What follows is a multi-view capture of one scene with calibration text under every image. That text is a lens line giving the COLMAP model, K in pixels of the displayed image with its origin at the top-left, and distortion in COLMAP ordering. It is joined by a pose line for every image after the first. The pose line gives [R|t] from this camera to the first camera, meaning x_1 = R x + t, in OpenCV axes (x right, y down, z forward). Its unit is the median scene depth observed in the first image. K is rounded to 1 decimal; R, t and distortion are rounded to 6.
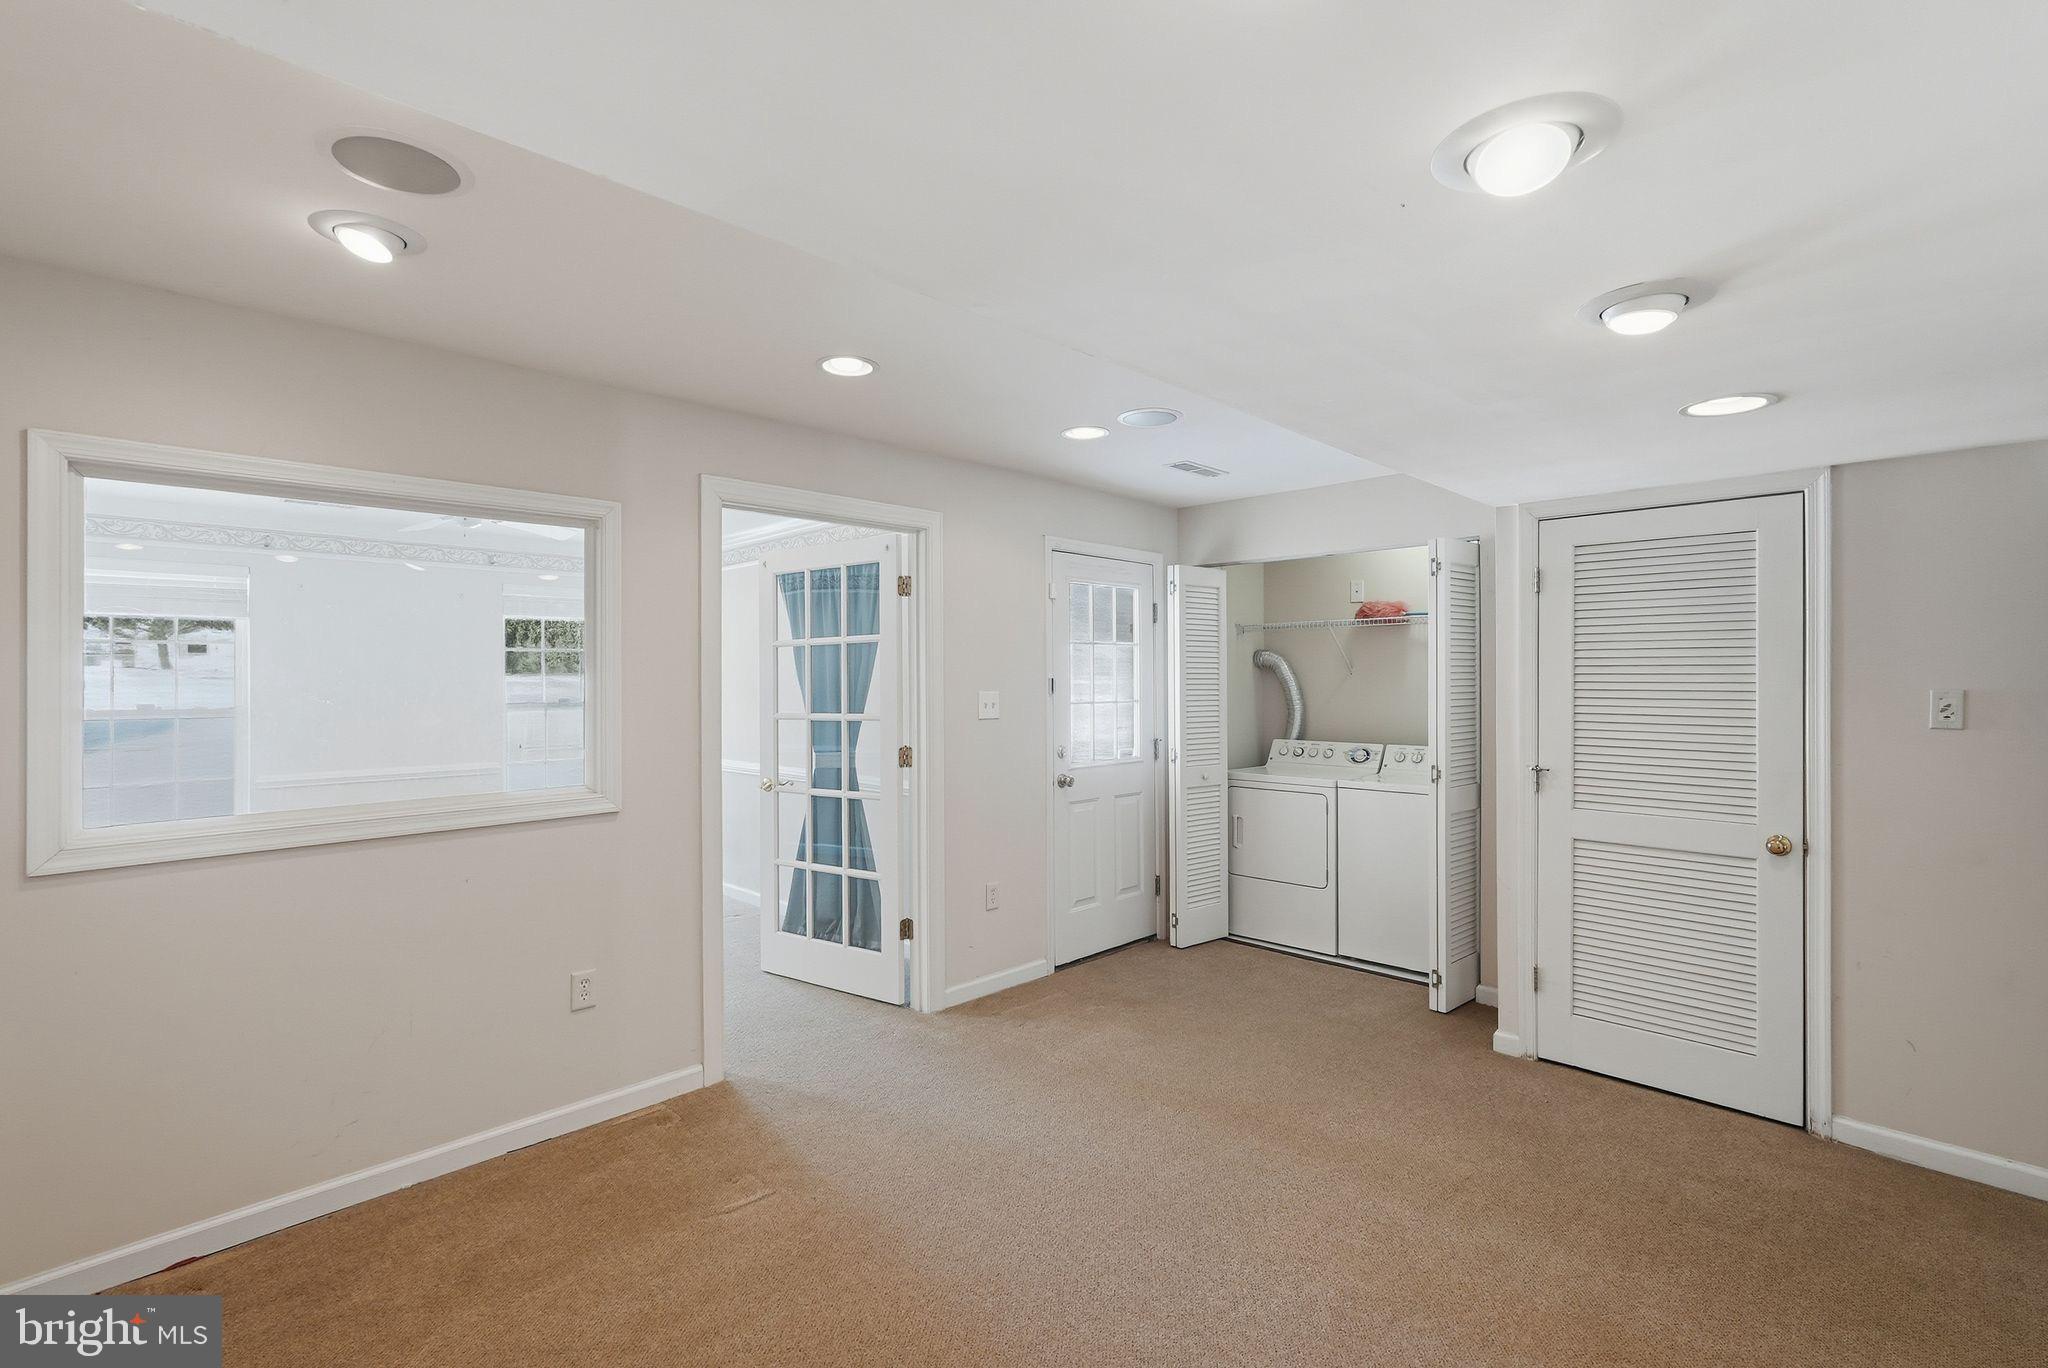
lens RADIAL K [[928.0, 0, 1020.9], [0, 928.0, 689.0], [0, 0, 1]] dist [0.001577, 0.000935]
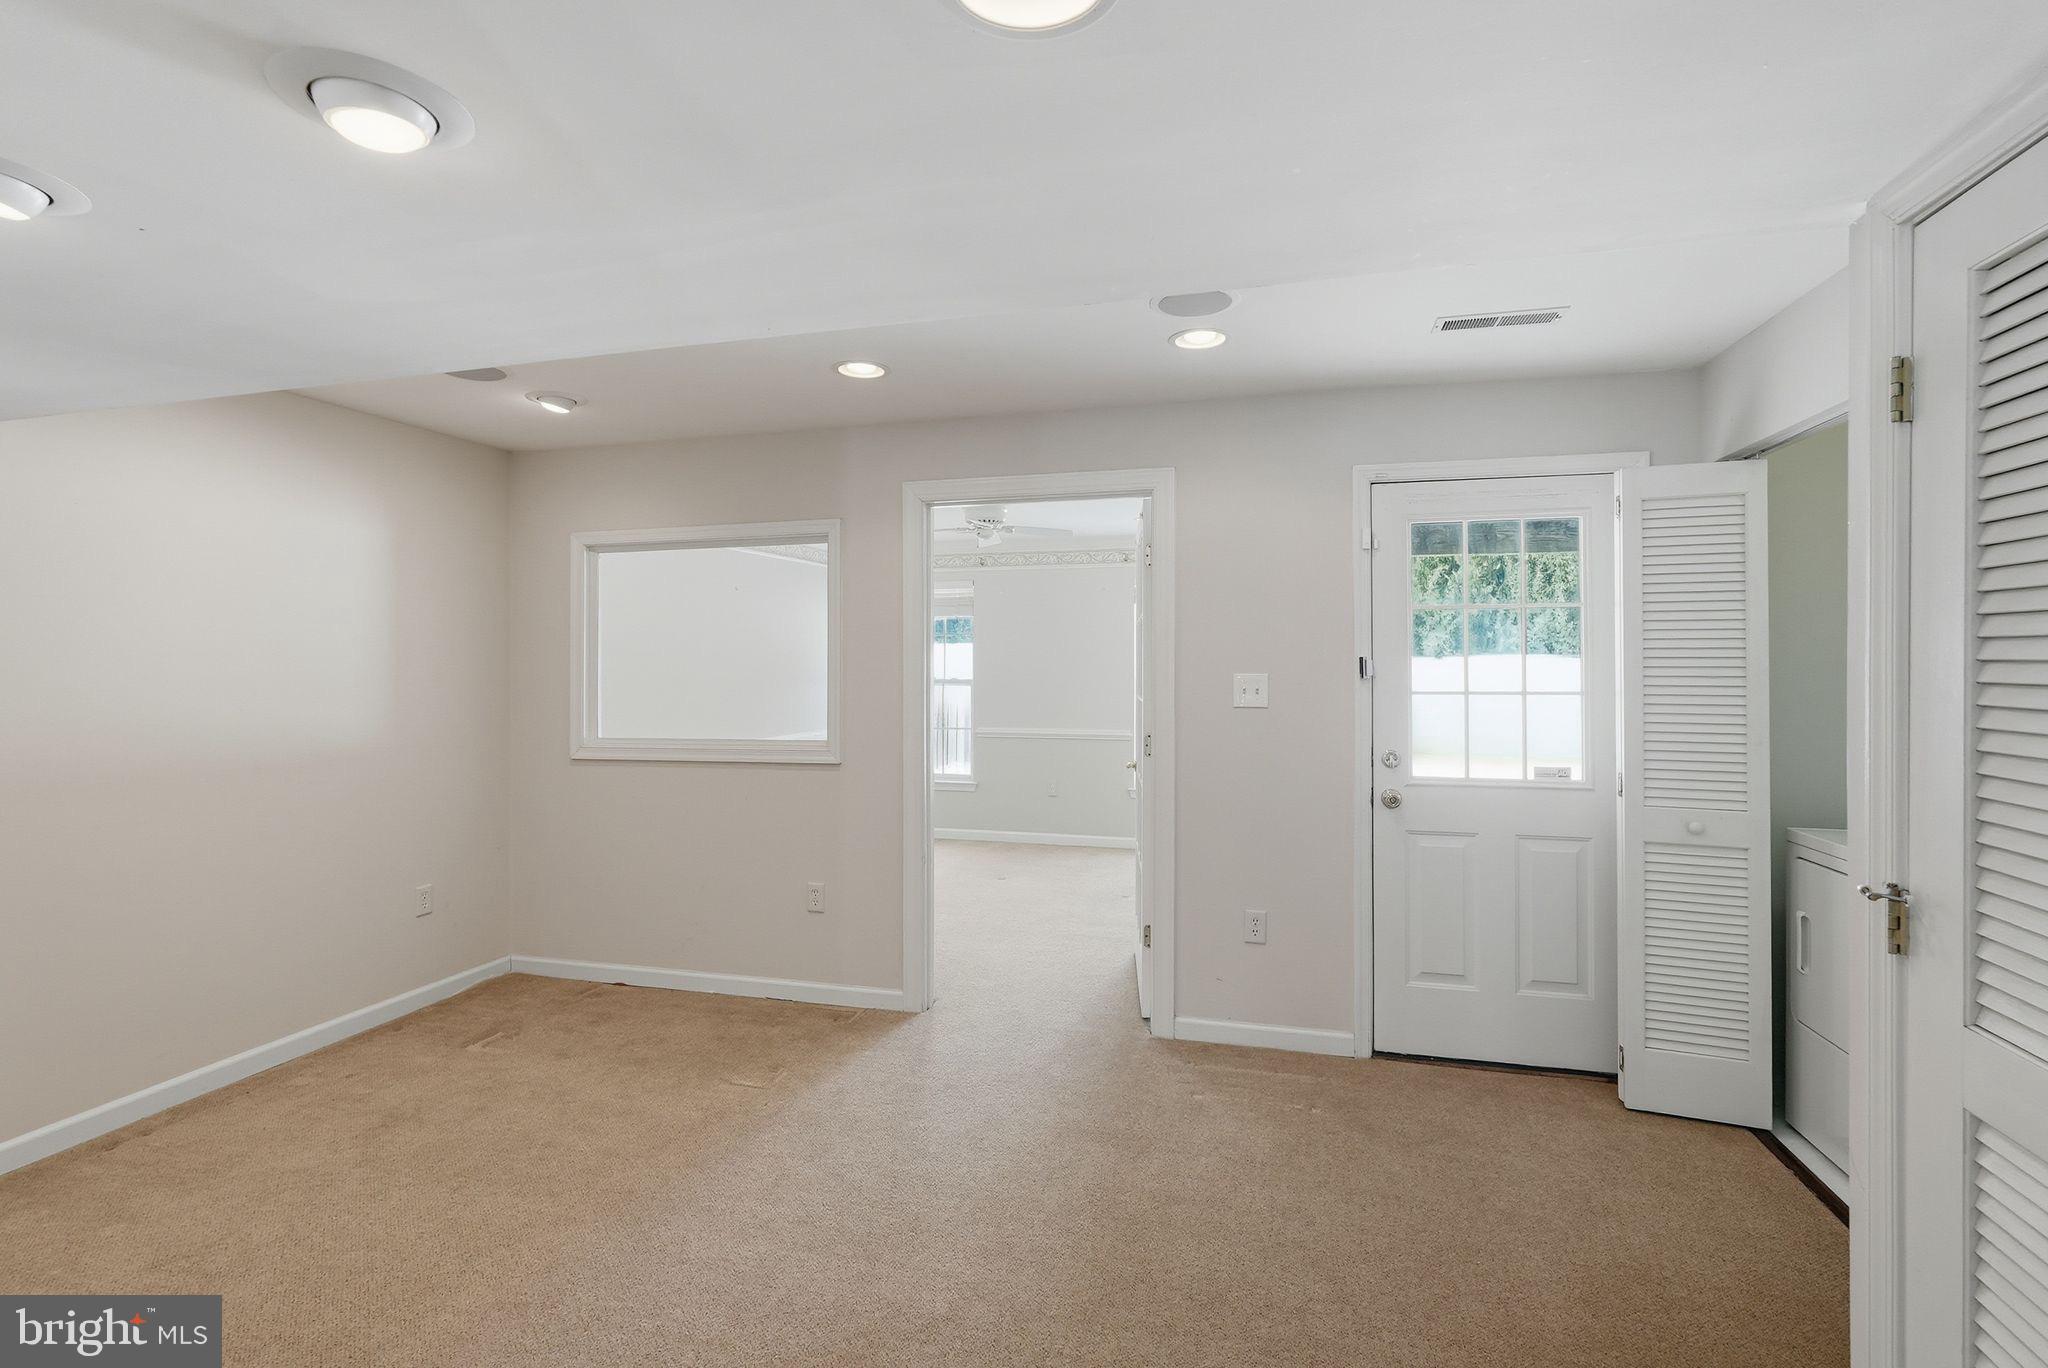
lens RADIAL K [[928.0, 0, 1025.3], [0, 928.0, 663.2], [0, 0, 1]] dist [0.001577, 0.000935]
pose [[0.507618, 0.004343, -0.861571, 0.529802], [-0.008185, 0.999966, 0.000218, -0.004984], [0.861543, 0.006941, 0.507637, 0.388883]]
